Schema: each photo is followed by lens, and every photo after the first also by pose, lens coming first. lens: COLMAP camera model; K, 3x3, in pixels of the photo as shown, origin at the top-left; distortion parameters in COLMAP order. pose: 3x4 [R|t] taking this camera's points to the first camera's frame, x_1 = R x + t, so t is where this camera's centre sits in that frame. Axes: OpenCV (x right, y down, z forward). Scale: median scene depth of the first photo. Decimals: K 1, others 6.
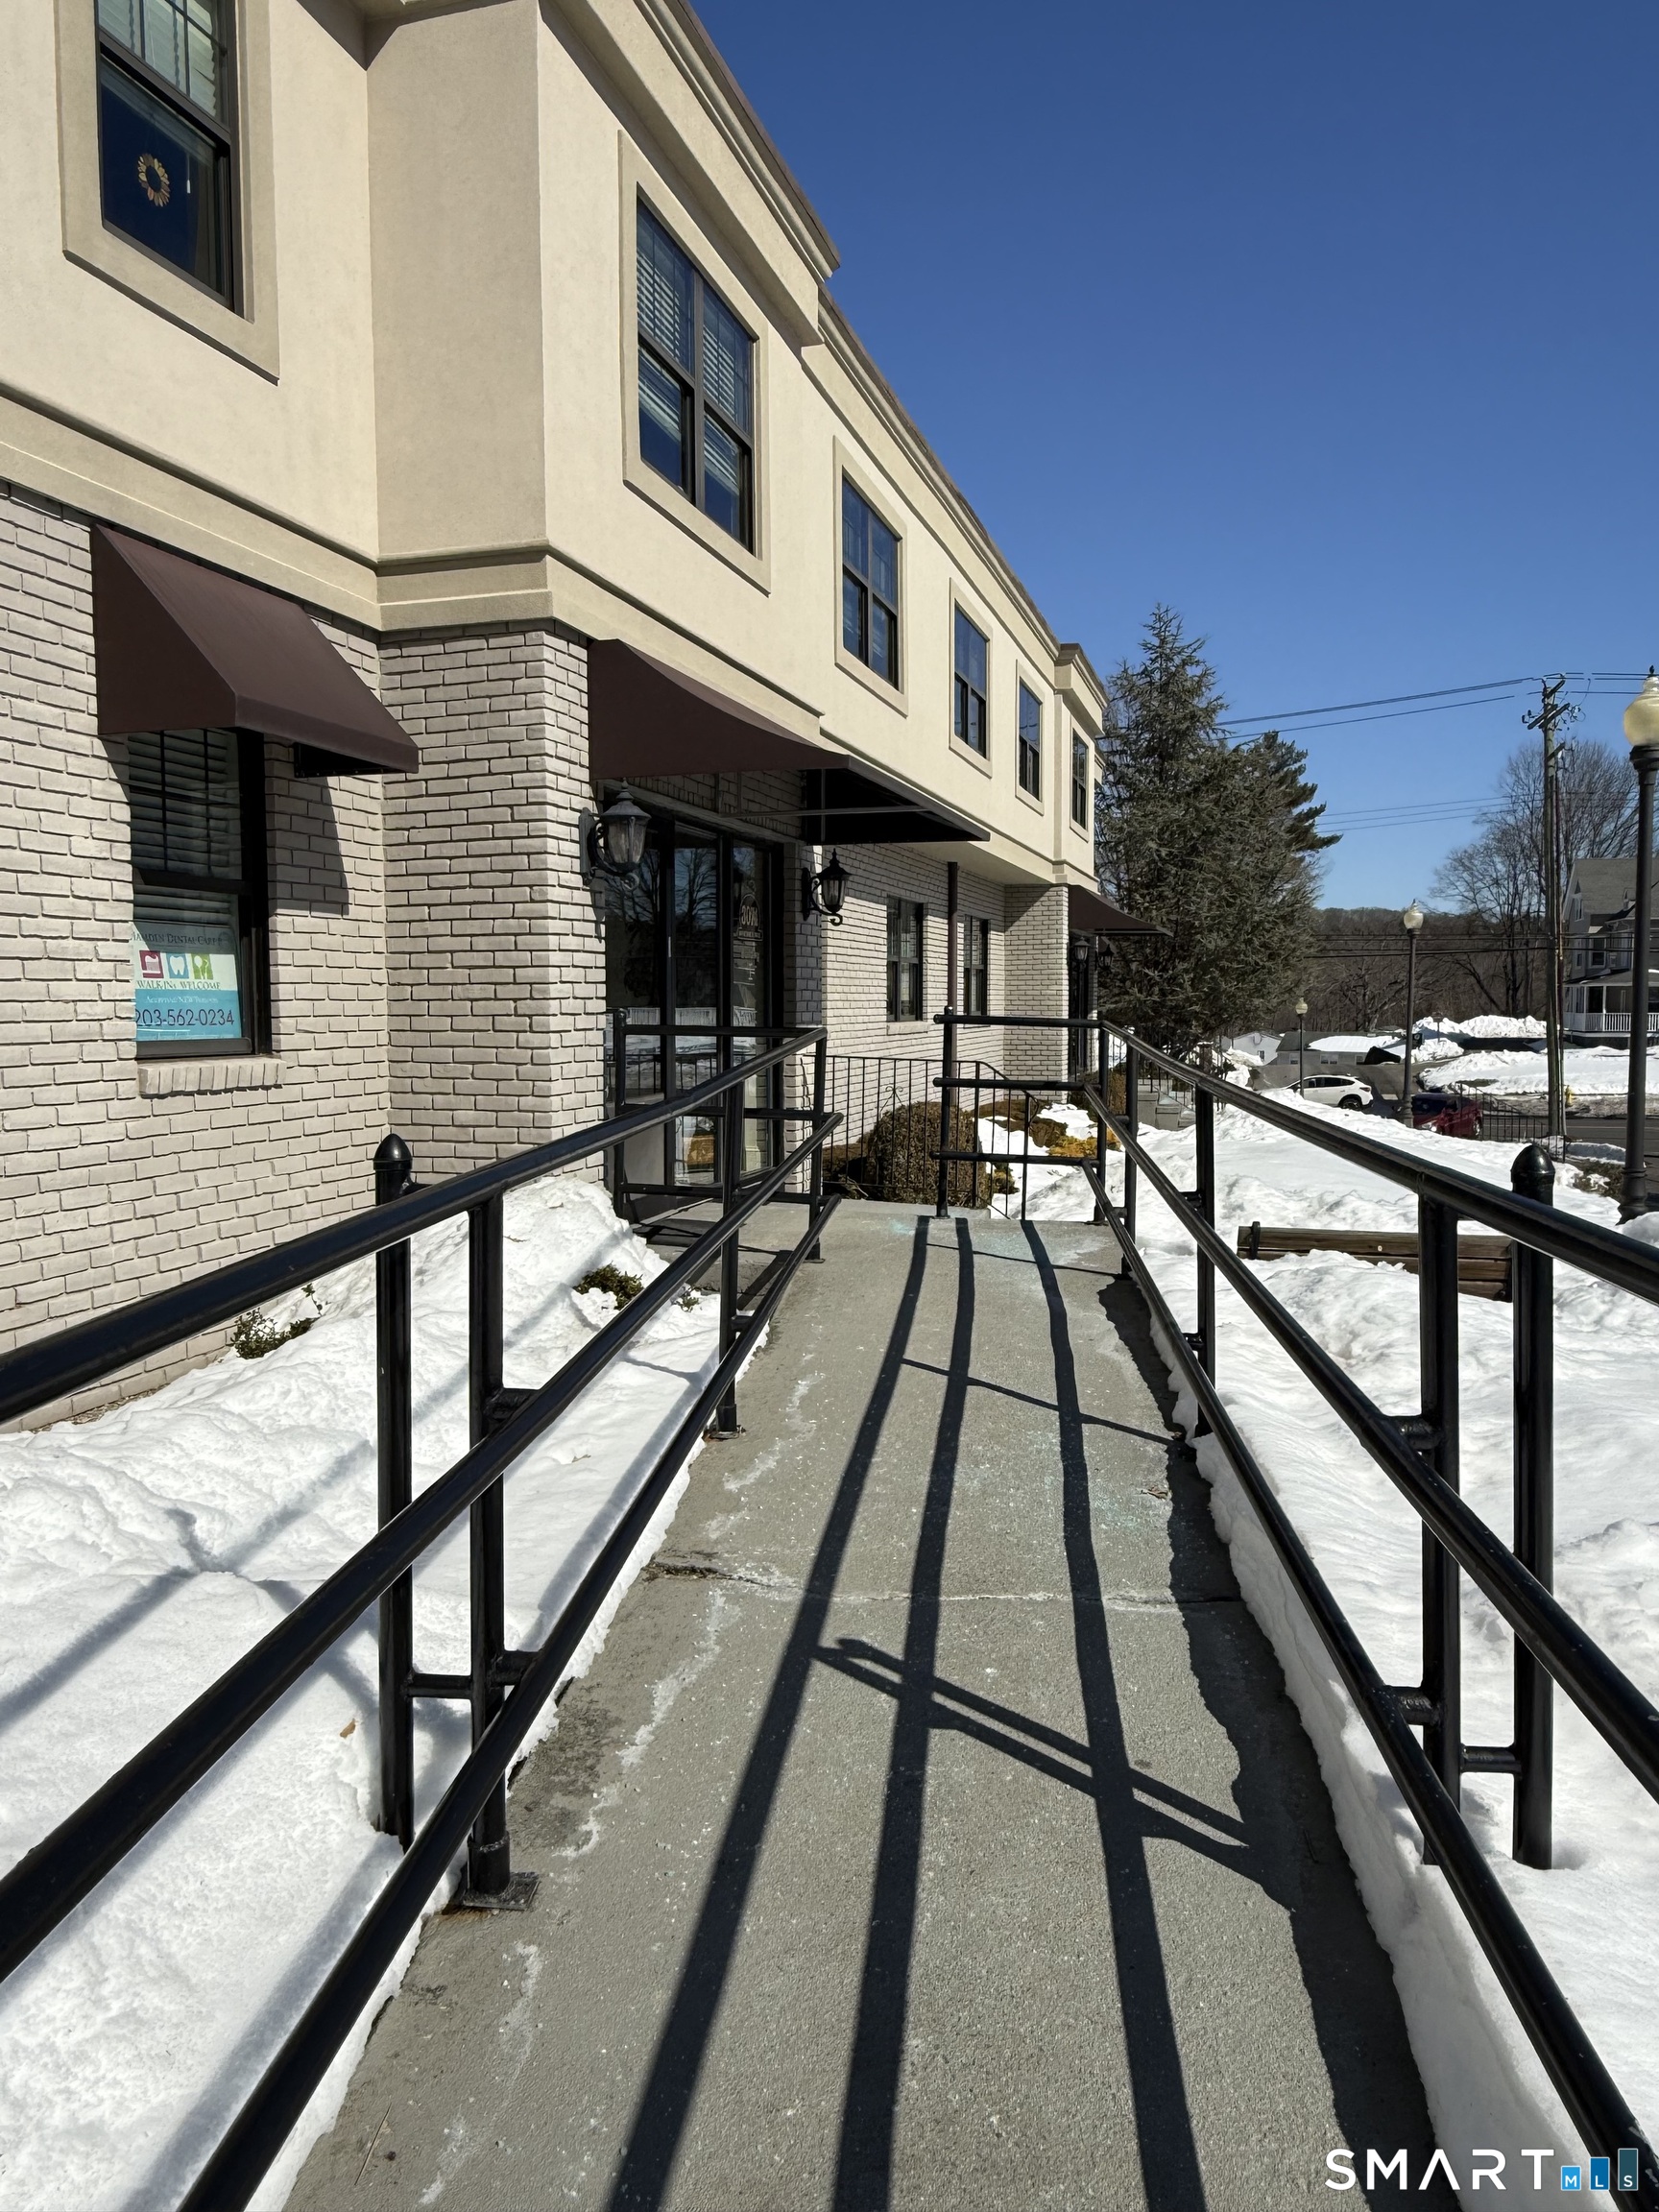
lens RADIAL K [[1488.3, 0, 828.2], [0, 1488.3, 1100.3], [0, 0, 1]] dist [-0.001509, -0.001047]
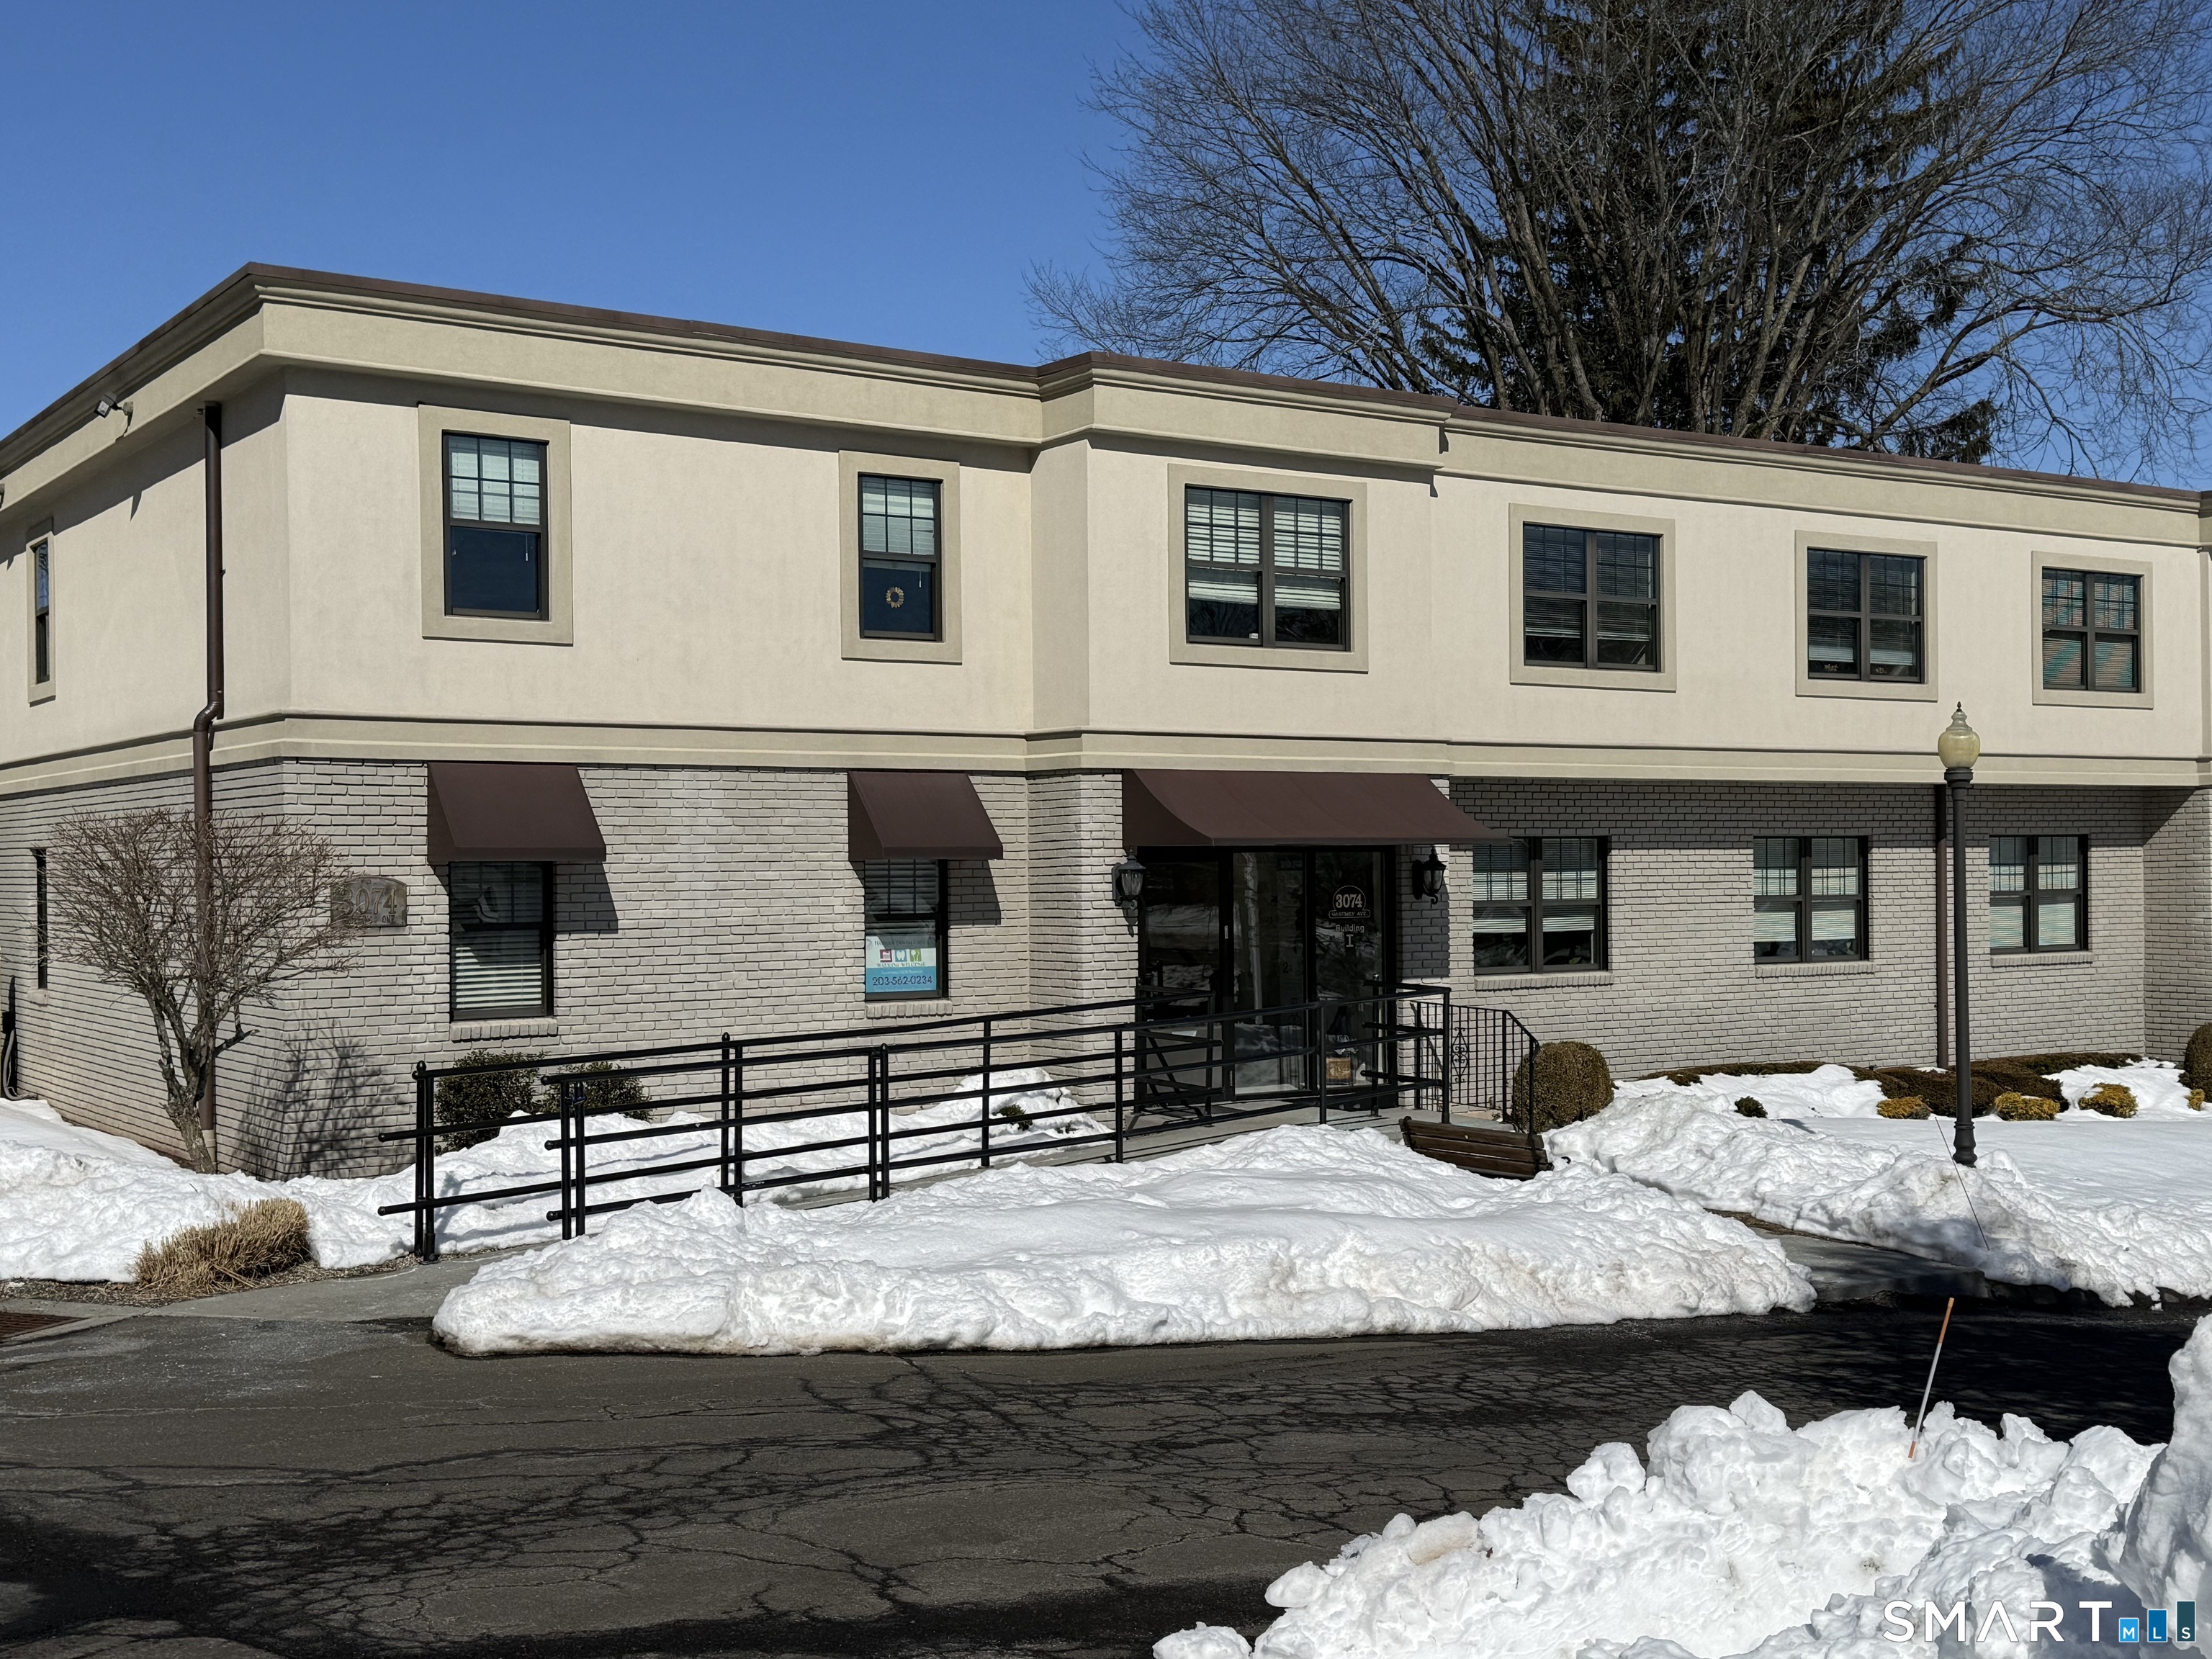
lens RADIAL K [[2563.8, 0, 1106.6], [0, 2563.8, 832.2], [0, 0, 1]] dist [0.012128, 0.000000]
pose [[0.779005, -0.012714, -0.626889, 1.962687], [-0.034350, 0.997428, -0.062914, -0.044509], [0.626076, 0.070544, 0.776564, -1.561605]]
